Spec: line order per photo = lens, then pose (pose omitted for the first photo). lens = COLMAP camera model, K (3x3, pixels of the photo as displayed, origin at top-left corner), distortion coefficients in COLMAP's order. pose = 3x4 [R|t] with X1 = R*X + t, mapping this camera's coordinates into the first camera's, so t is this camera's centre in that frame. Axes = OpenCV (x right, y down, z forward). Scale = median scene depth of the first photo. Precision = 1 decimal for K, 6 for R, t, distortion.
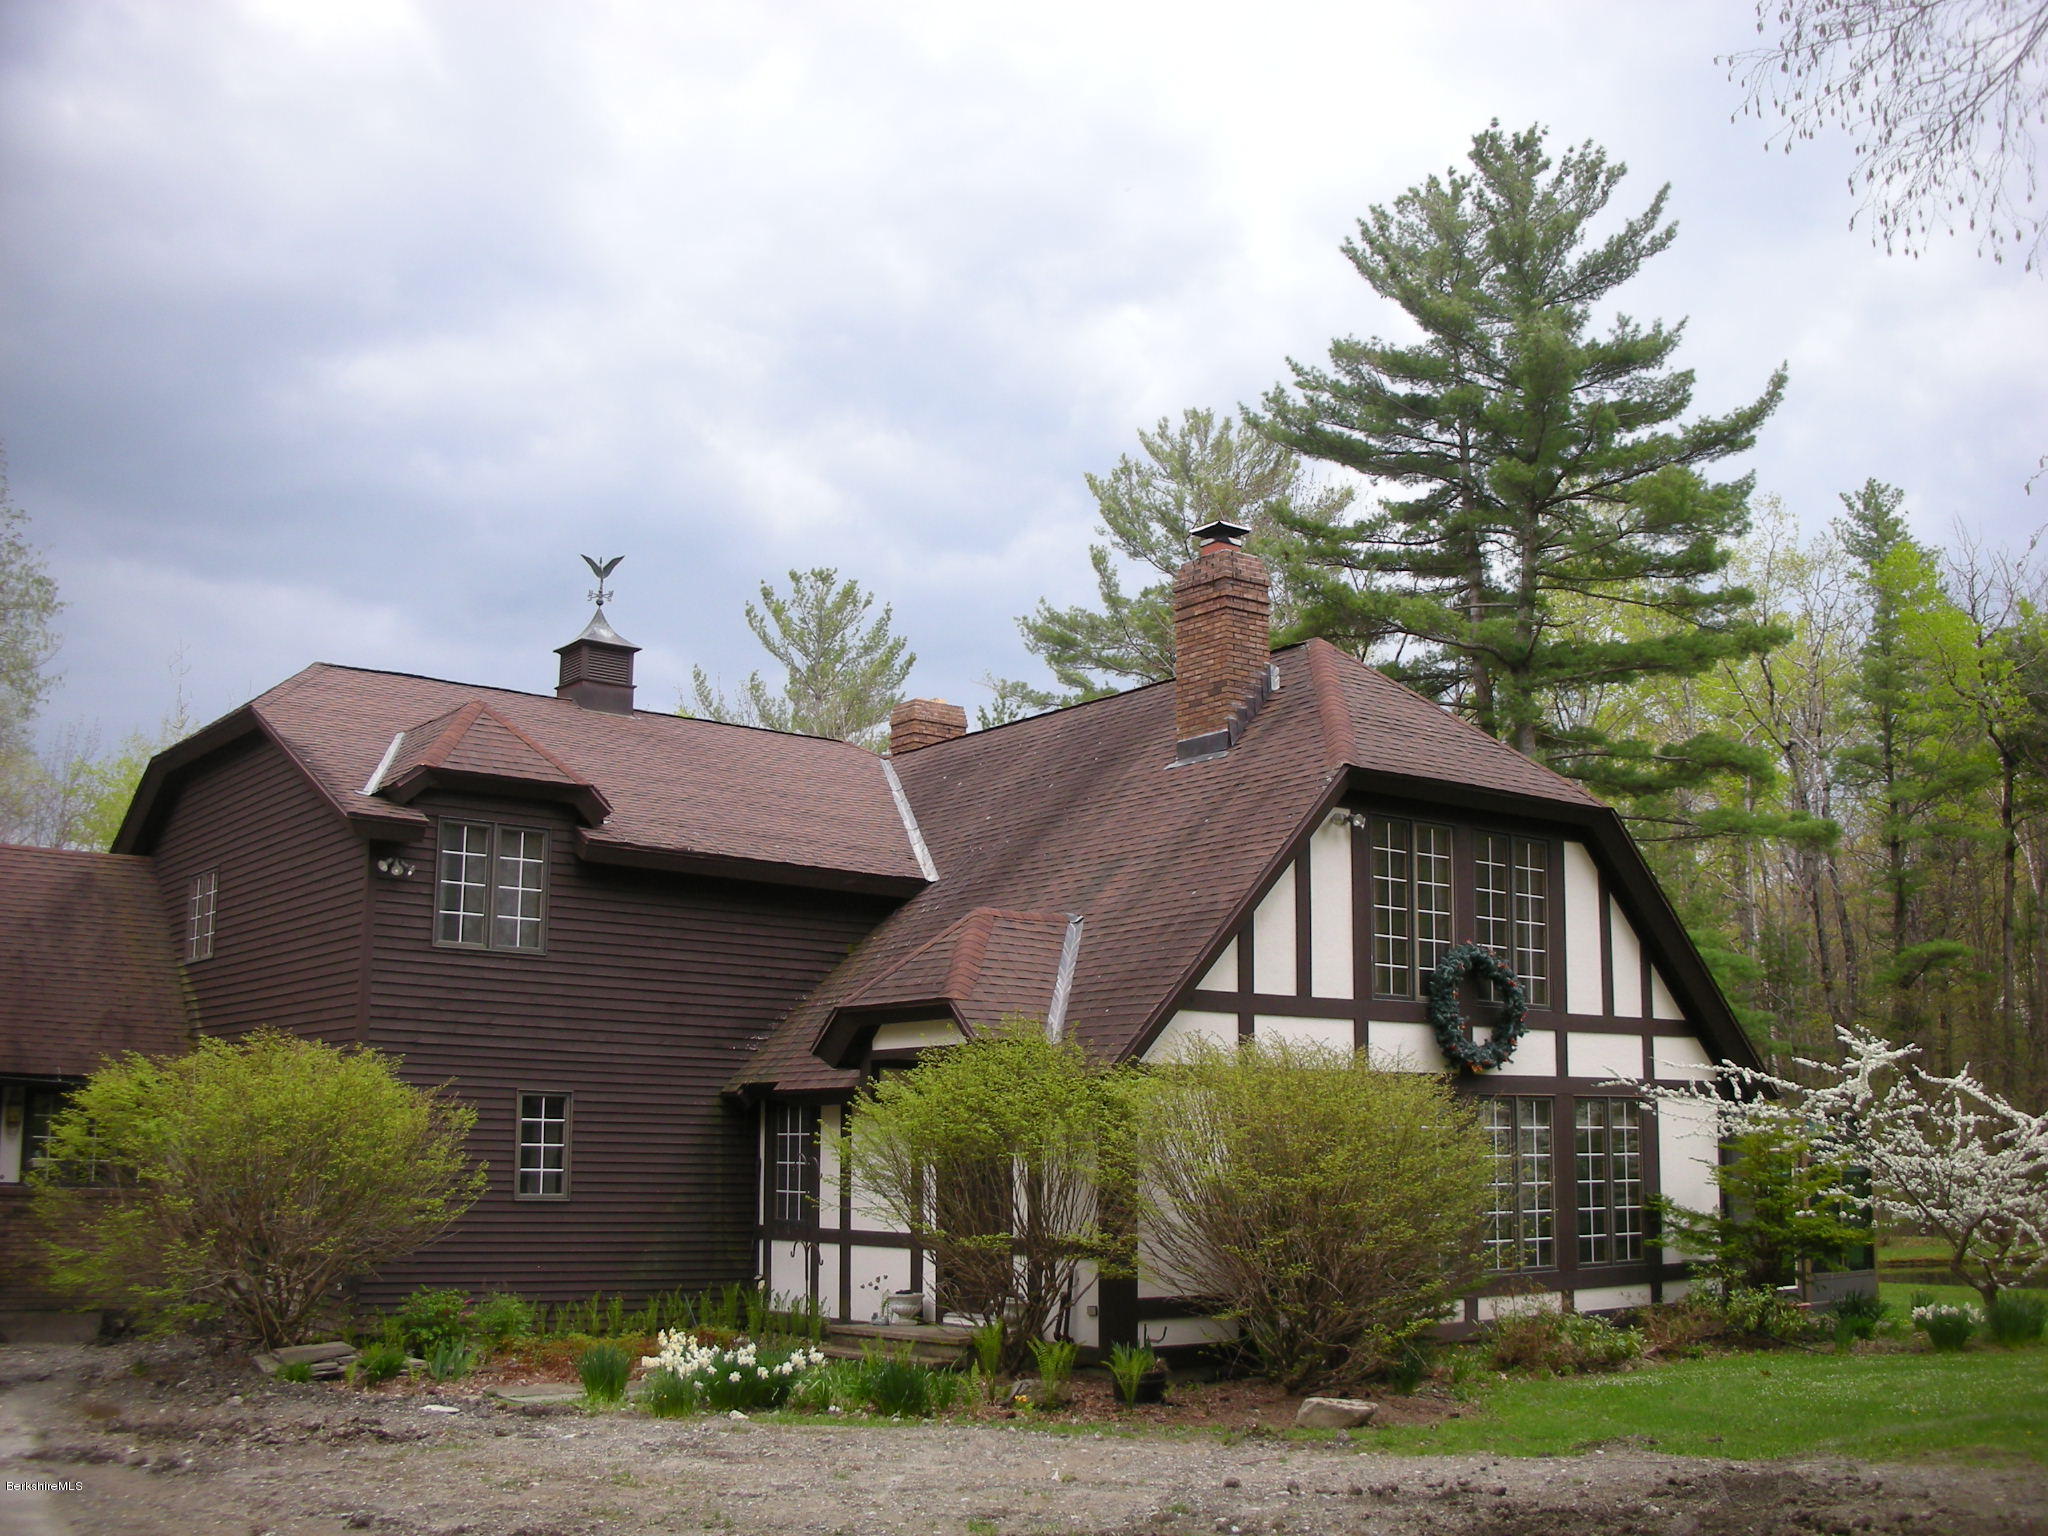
lens RADIAL K [[2096.0, 0, 1064.7], [0, 2096.0, 760.9], [0, 0, 1]] dist [-0.217393, 0.147819]
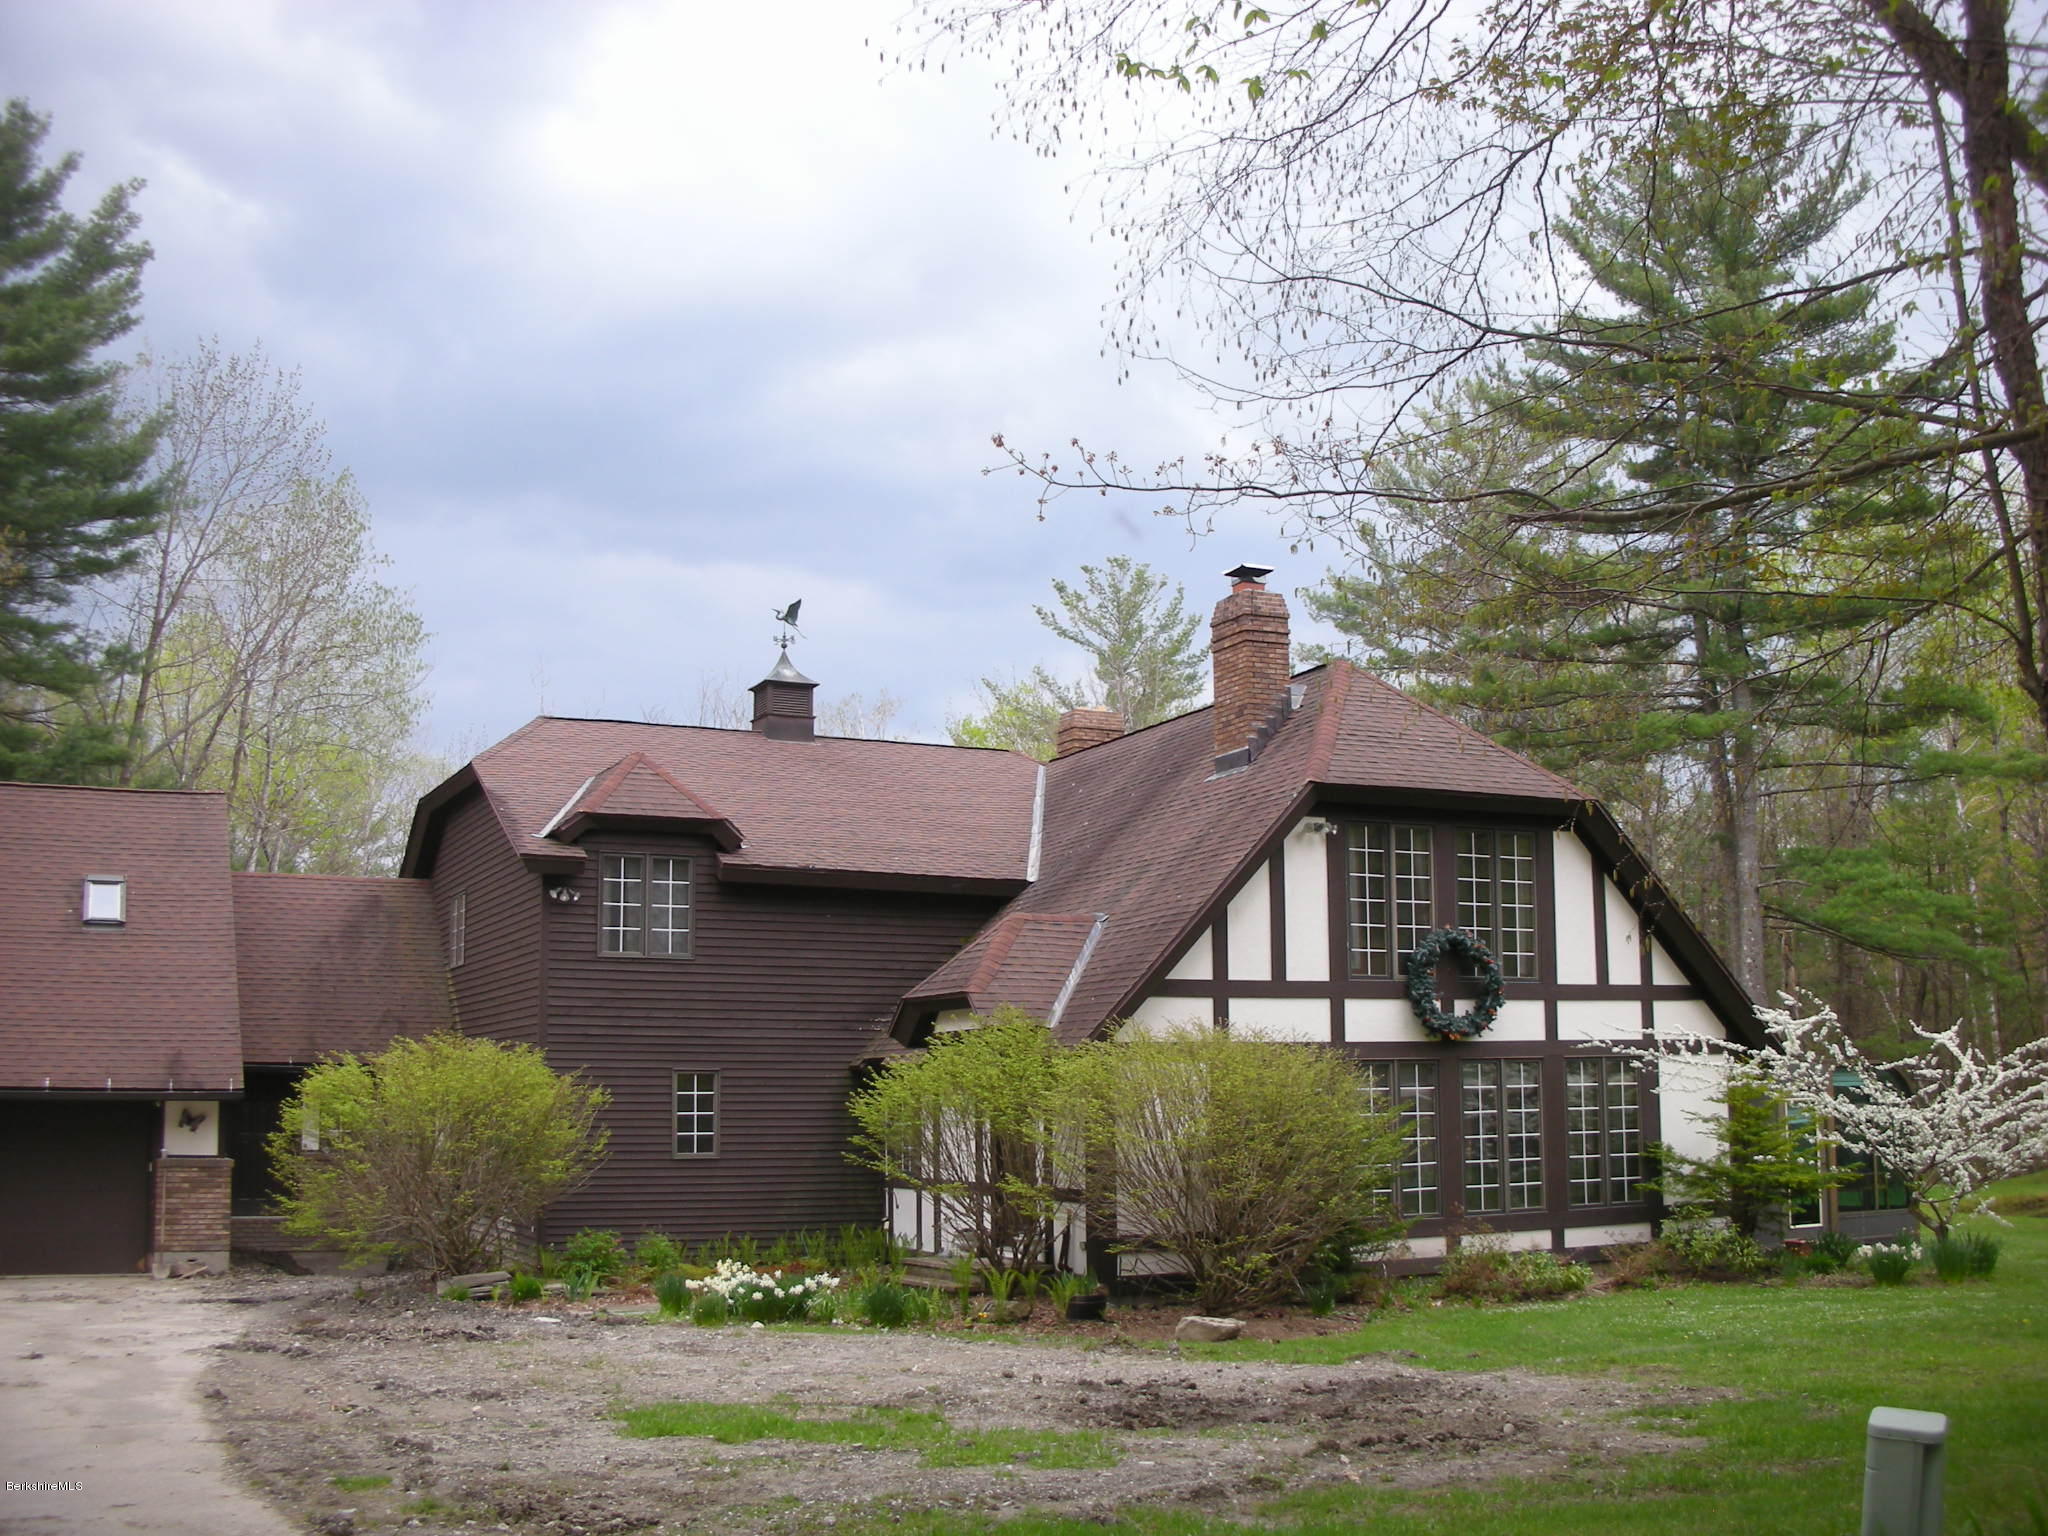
lens RADIAL K [[2096.0, 0, 1064.7], [0, 2096.0, 760.9], [0, 0, 1]] dist [-0.217393, 0.147819]
pose [[0.977871, -0.046239, -0.204034, 0.213680], [0.052202, 0.998350, 0.023939, -0.040220], [0.202590, -0.034061, 0.978671, -0.154696]]
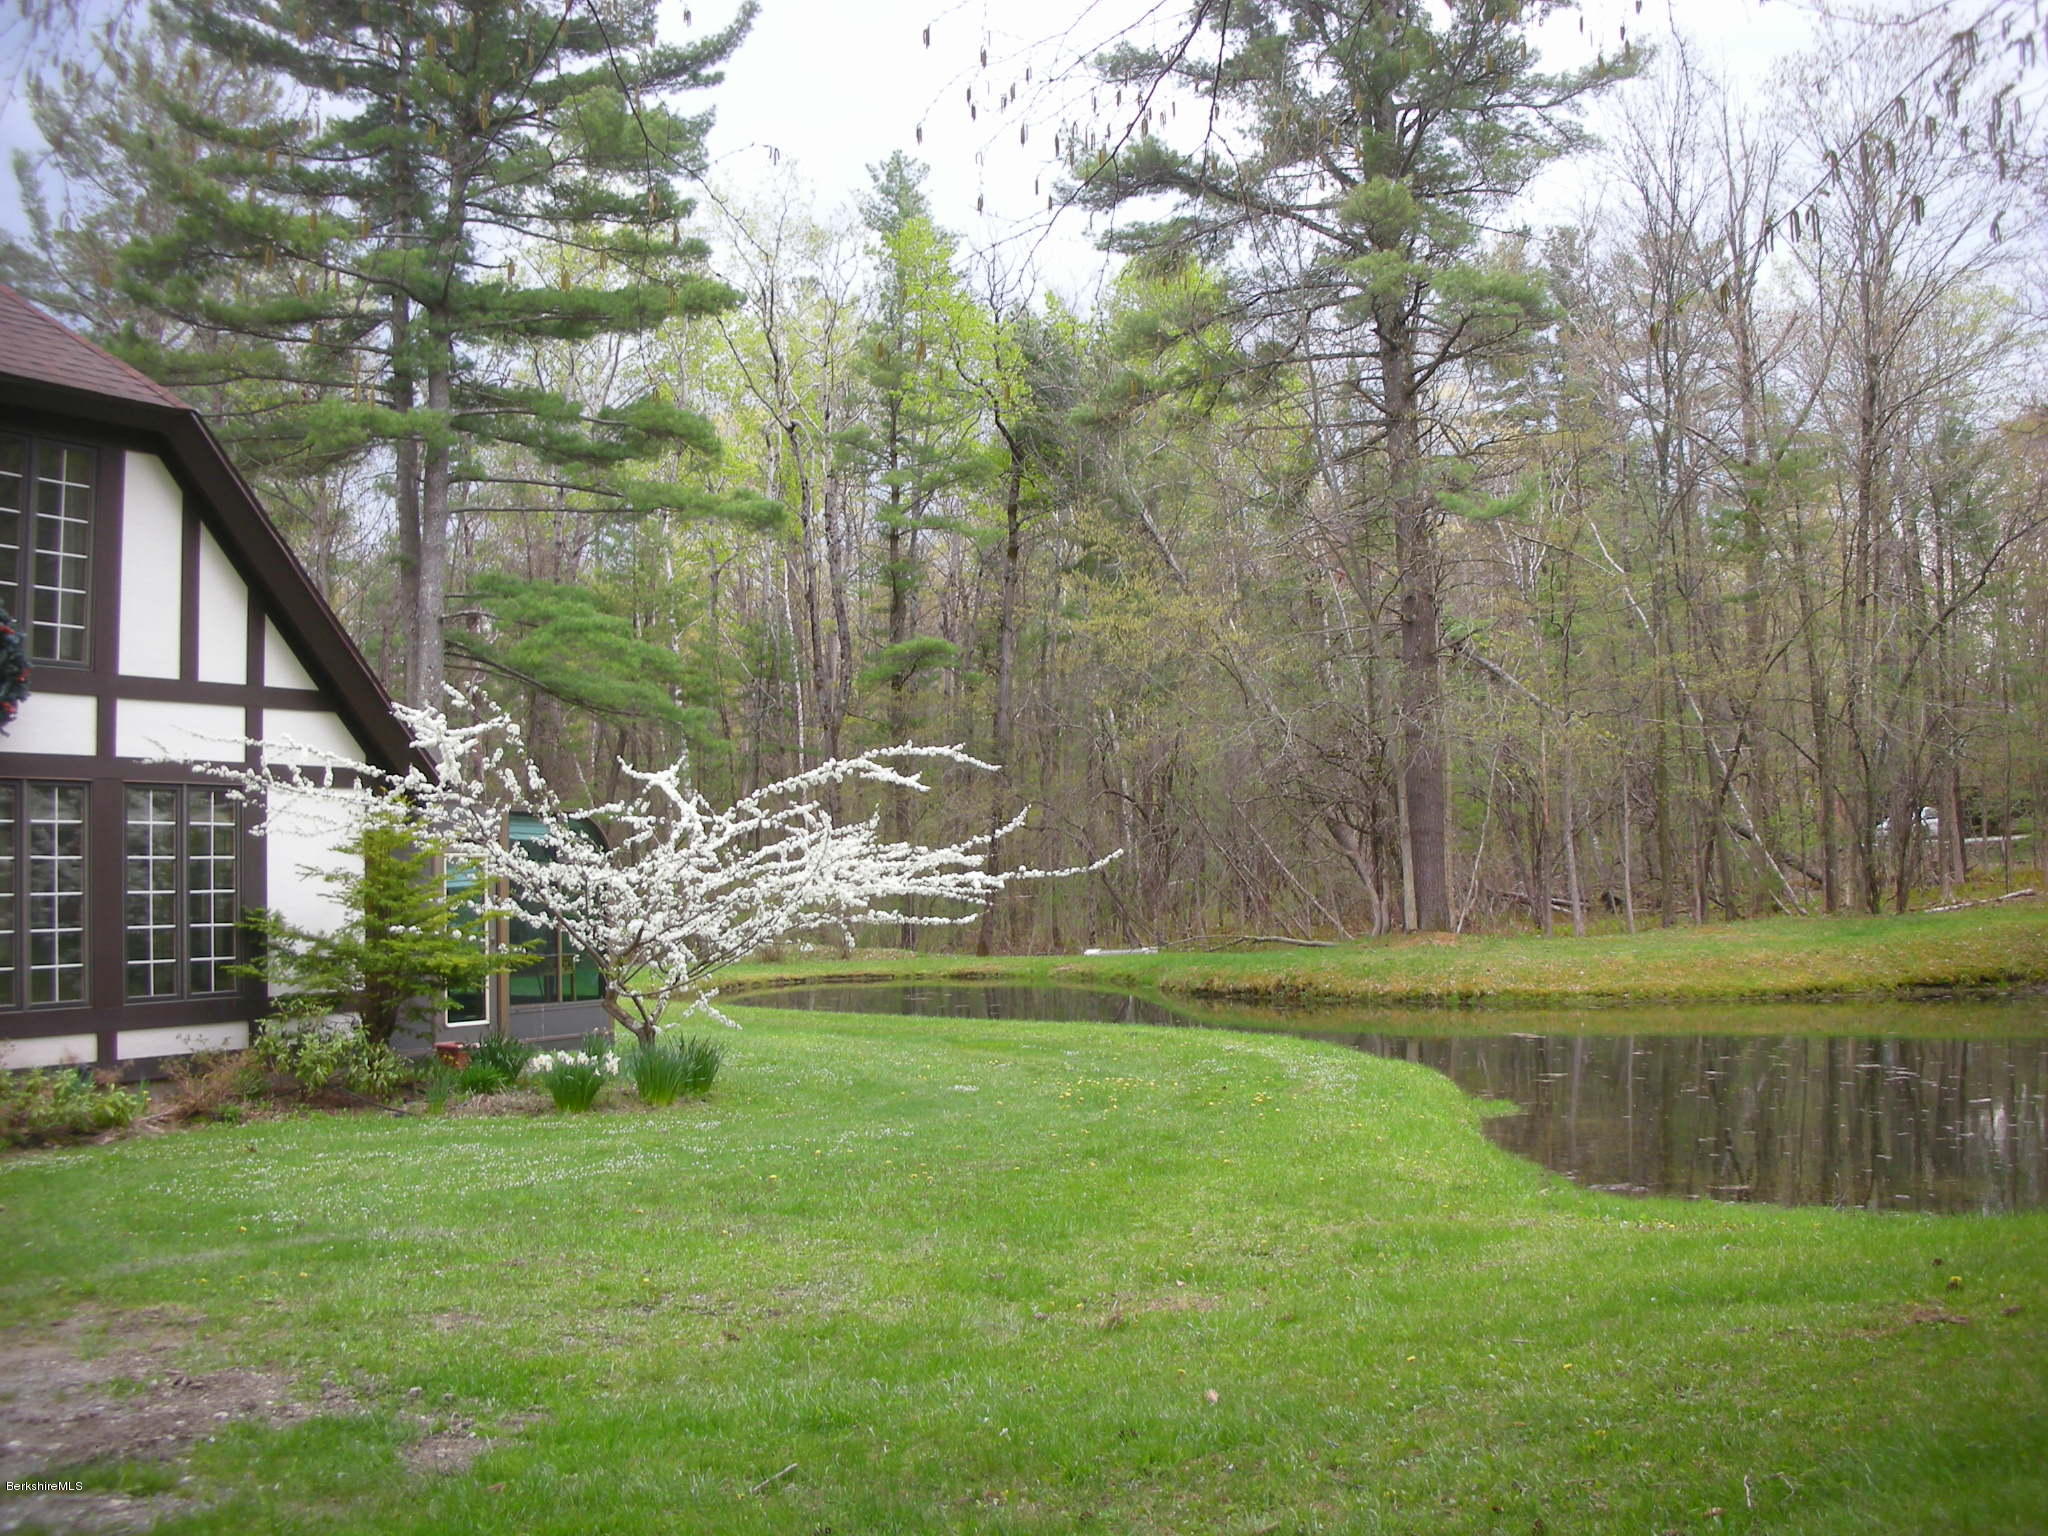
lens RADIAL K [[2096.0, 0, 1064.7], [0, 2096.0, 760.9], [0, 0, 1]] dist [-0.217393, 0.147819]
pose [[0.919256, 0.004183, 0.393639, 0.269847], [-0.060190, 0.989680, 0.130042, 0.035341], [-0.389033, -0.143235, 0.910020, 0.175293]]
